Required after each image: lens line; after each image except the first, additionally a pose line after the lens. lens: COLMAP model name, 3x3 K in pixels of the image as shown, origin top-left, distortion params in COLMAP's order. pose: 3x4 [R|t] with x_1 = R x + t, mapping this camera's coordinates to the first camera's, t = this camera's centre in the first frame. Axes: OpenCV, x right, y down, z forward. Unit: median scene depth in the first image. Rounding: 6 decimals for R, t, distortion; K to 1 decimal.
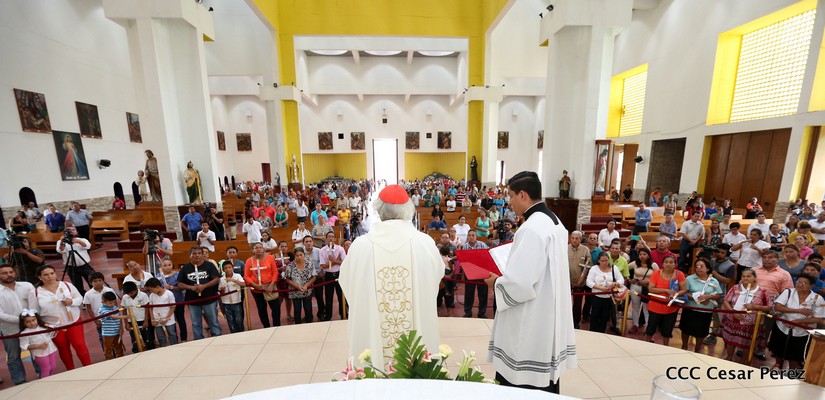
lens RADIAL K [[382.8, 0, 422.9], [0, 382.8, 246.9], [0, 0, 1]] dist [-0.033254, 0.007357]
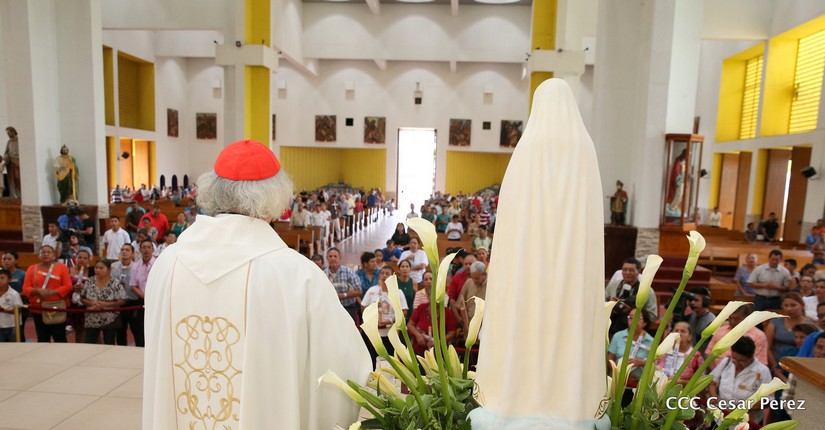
lens RADIAL K [[625.7, 0, 431.1], [0, 625.7, 258.7], [0, 0, 1]] dist [-0.047935, 0.022096]
pose [[0.989352, 0.058464, -0.133284, 0.131231], [-0.068337, 0.995151, -0.070744, 0.012331], [0.128502, 0.079099, 0.988550, -0.025762]]
